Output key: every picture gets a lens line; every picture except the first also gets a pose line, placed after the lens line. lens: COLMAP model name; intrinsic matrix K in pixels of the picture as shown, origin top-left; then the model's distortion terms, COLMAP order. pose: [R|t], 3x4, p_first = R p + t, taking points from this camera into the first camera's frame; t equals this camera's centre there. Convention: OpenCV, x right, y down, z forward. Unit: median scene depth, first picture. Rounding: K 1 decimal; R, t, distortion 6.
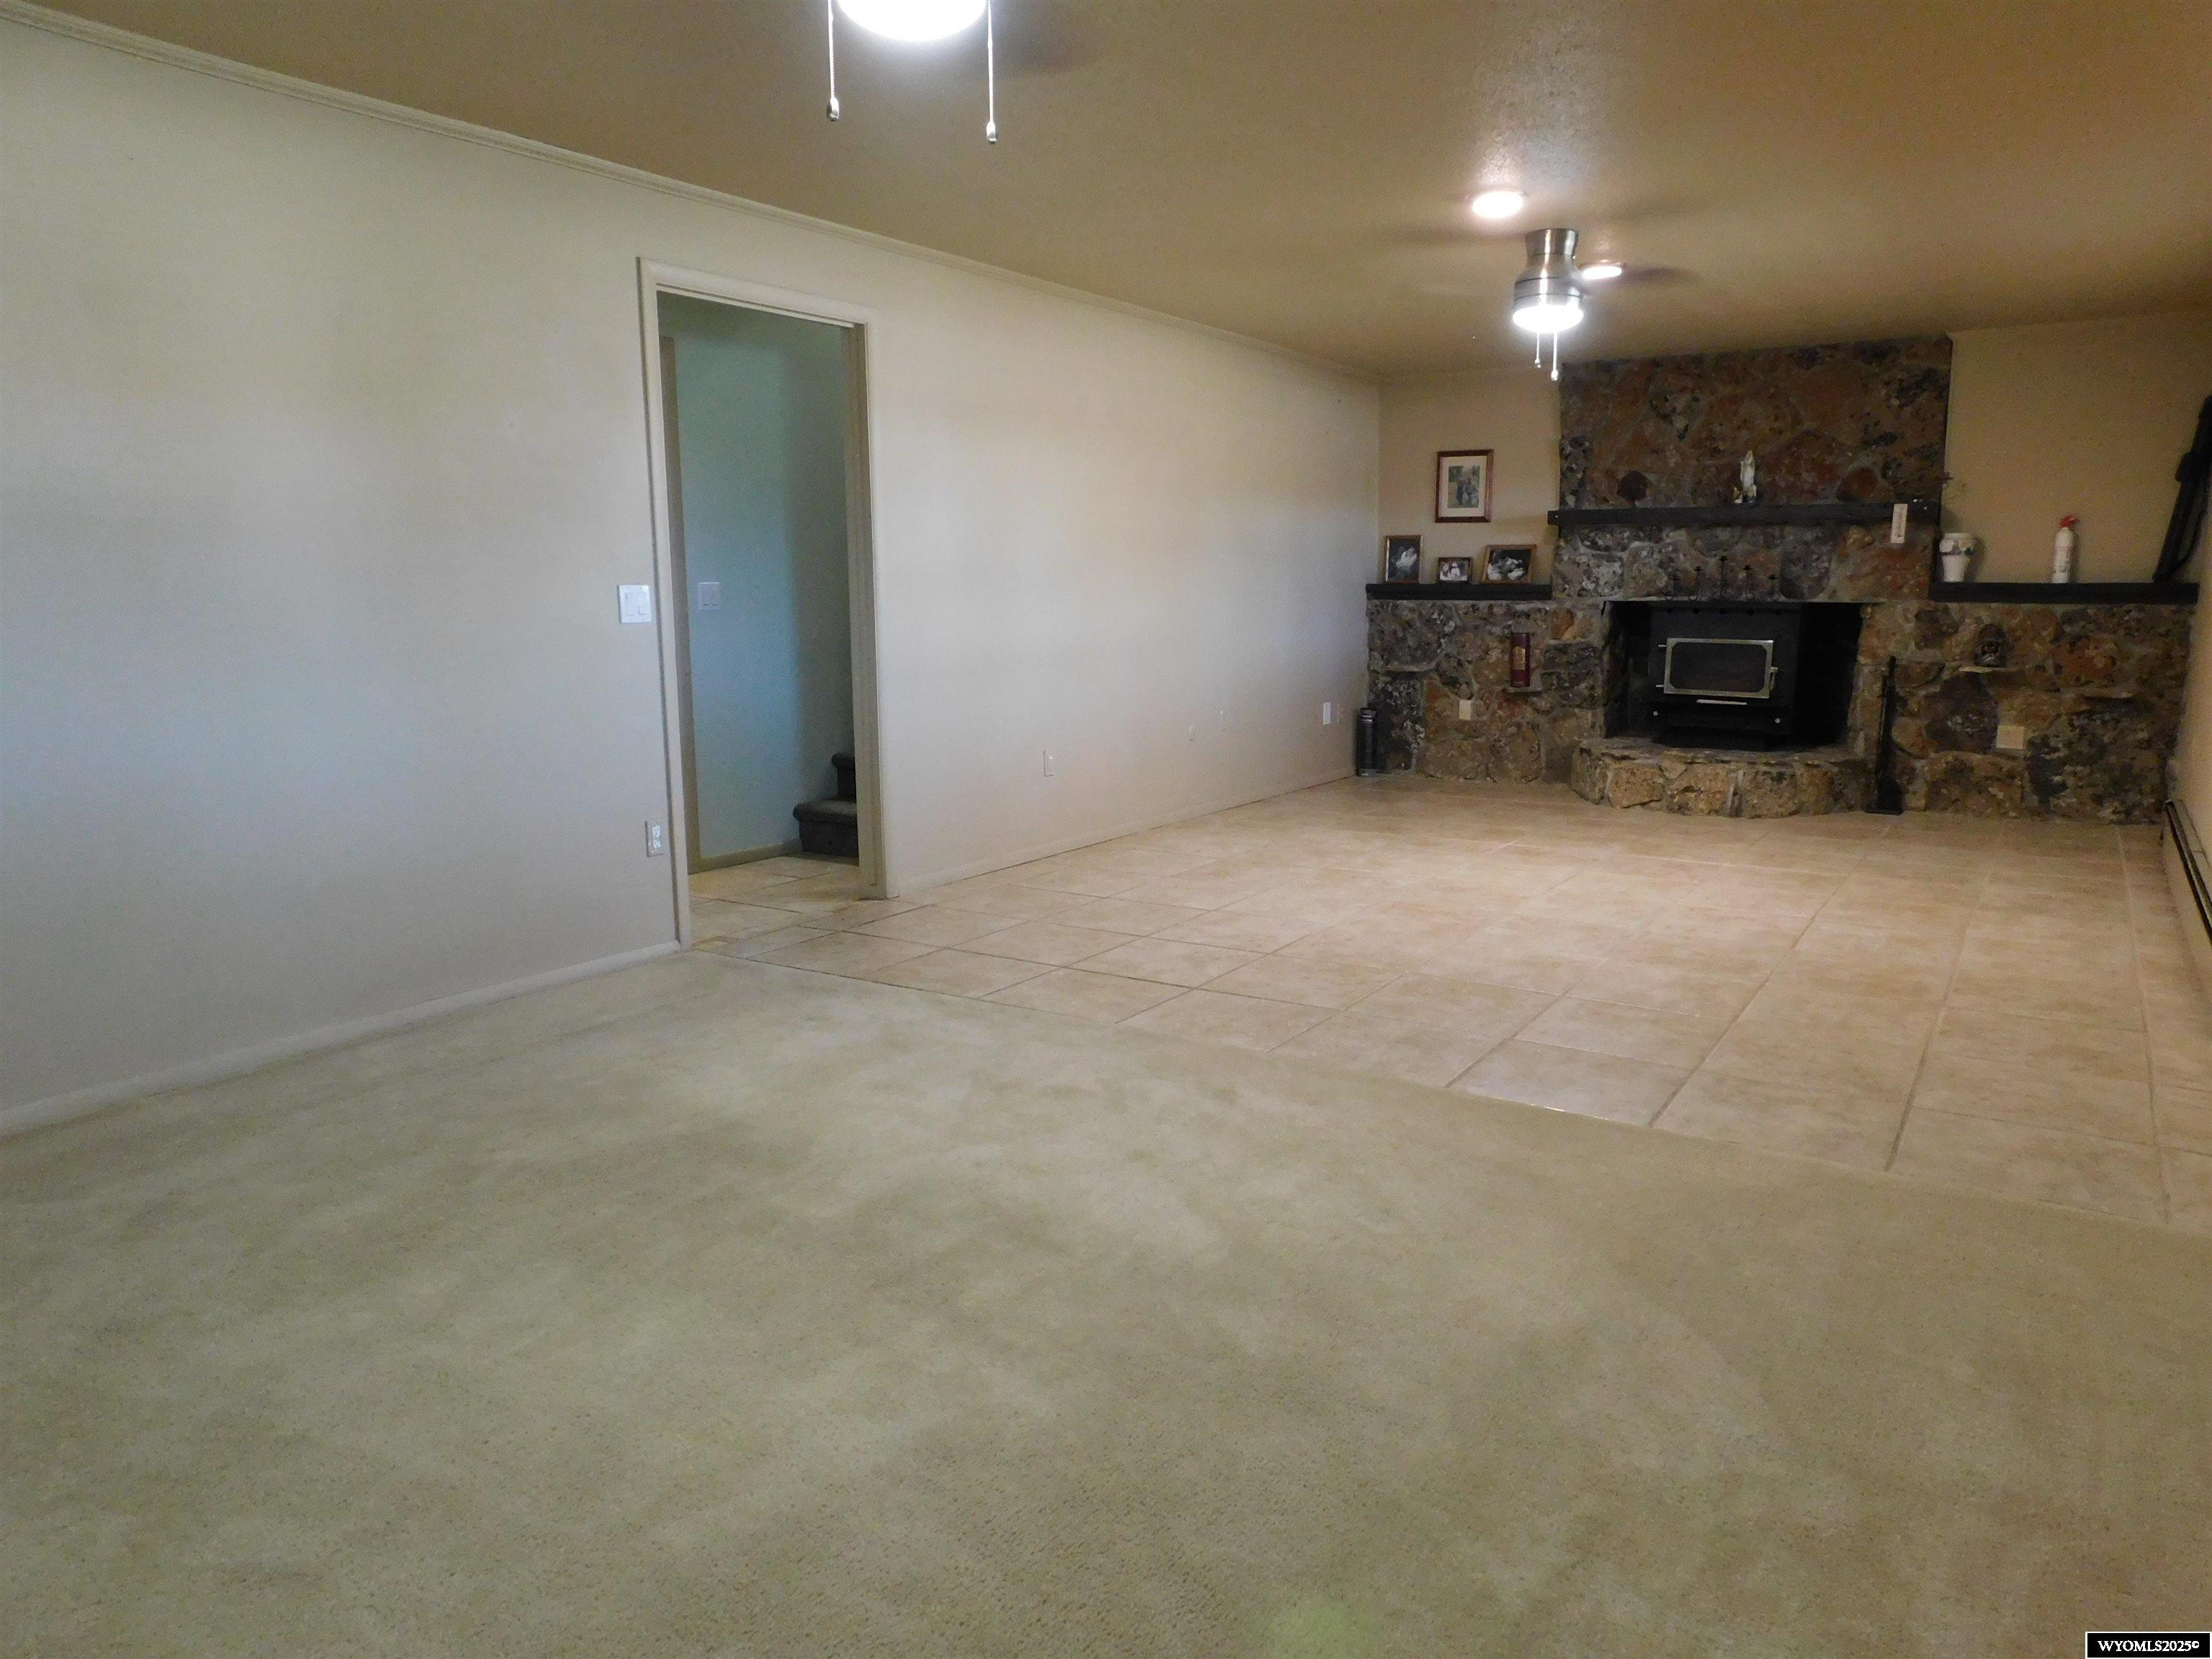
lens RADIAL K [[1486.2, 0, 1106.5], [0, 1486.2, 825.0], [0, 0, 1]] dist [-0.000985, 0.015612]
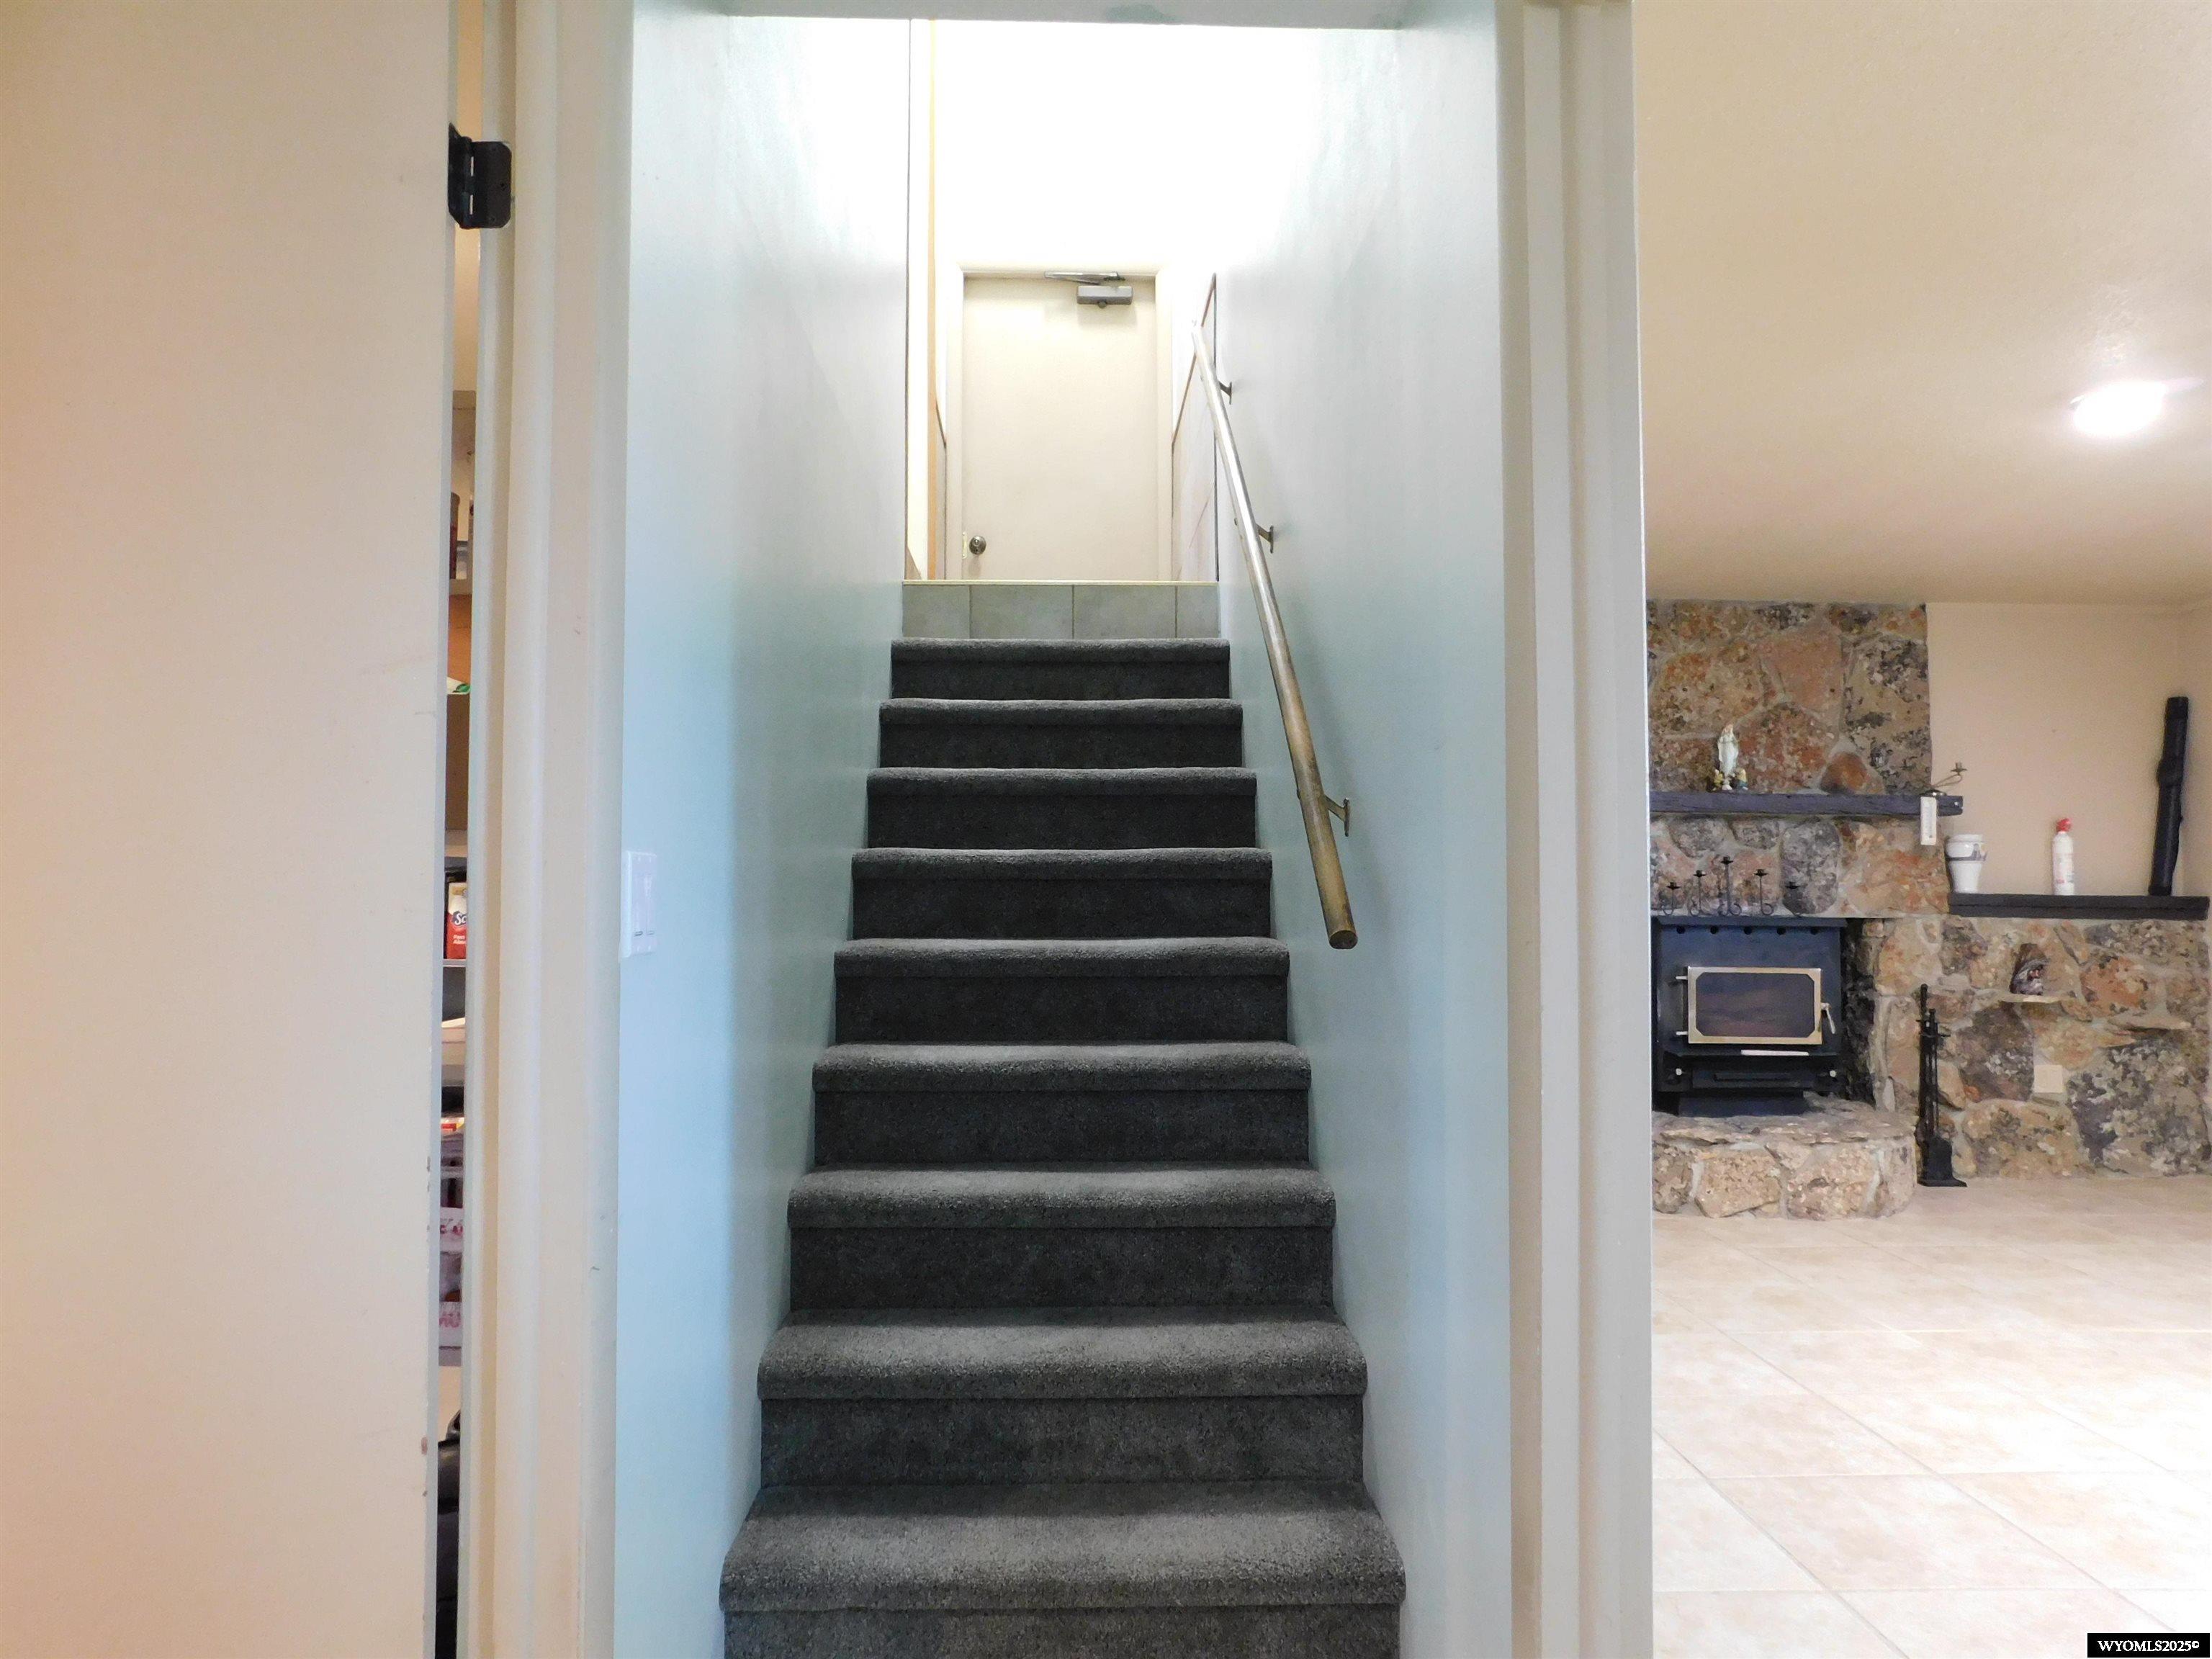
lens RADIAL K [[1486.2, 0, 1102.8], [0, 1486.2, 835.3], [0, 0, 1]] dist [-0.000985, 0.015612]
pose [[0.802007, 0.026896, 0.596708, -0.304291], [0.089871, 0.982180, -0.165062, -0.099942], [-0.590515, 0.186008, 0.785299, 0.619495]]
